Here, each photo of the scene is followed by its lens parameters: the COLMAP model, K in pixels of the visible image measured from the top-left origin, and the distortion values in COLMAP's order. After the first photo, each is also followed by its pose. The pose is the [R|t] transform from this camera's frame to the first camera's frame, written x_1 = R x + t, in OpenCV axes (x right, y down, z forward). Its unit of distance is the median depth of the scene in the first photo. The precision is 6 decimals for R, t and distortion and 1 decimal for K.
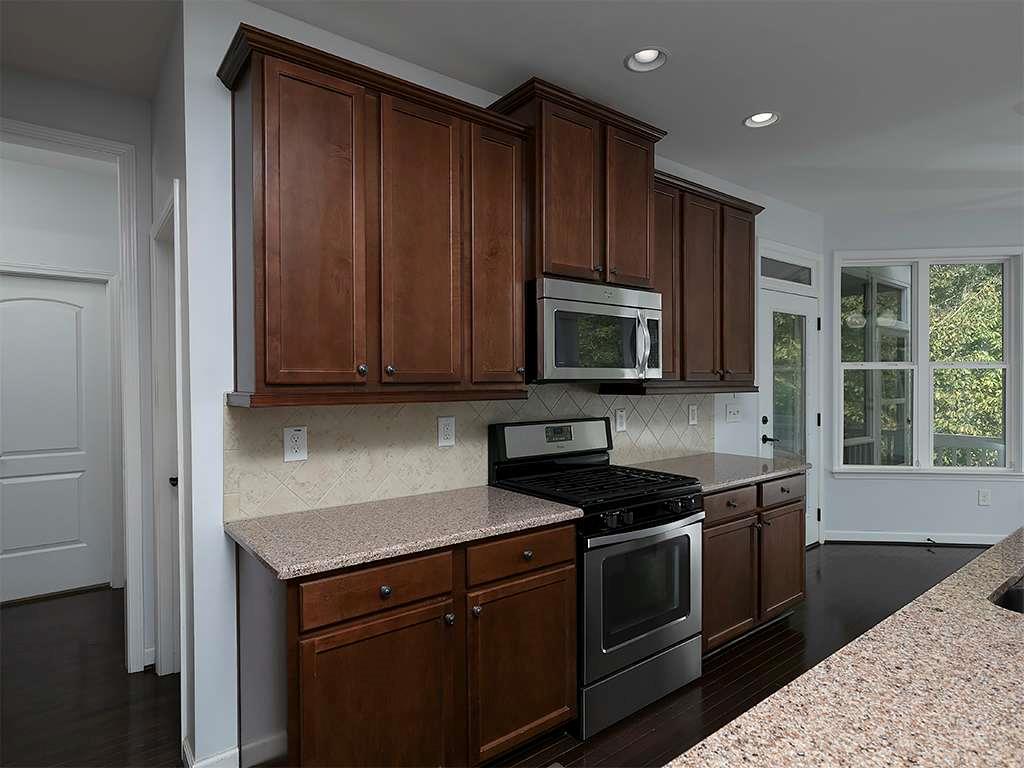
lens RADIAL K [[516.2, 0, 512.0], [0, 516.2, 384.0], [0, 0, 1]] dist [0.001732, 0.000338]
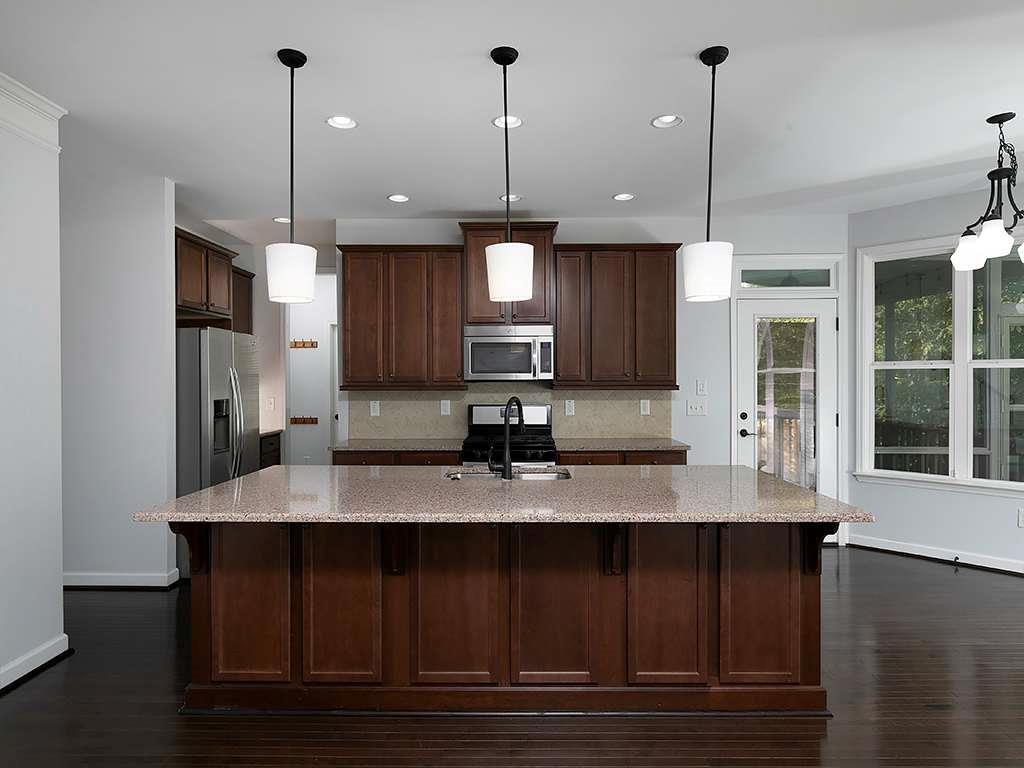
lens RADIAL K [[606.2, 0, 512.0], [0, 606.2, 384.0], [0, 0, 1]] dist [-0.000626, -0.000250]
pose [[0.749939, 0.005741, -0.661482, 1.413781], [-0.006081, 0.999980, 0.001784, 0.001096], [0.661479, 0.002685, 0.749959, -0.463971]]
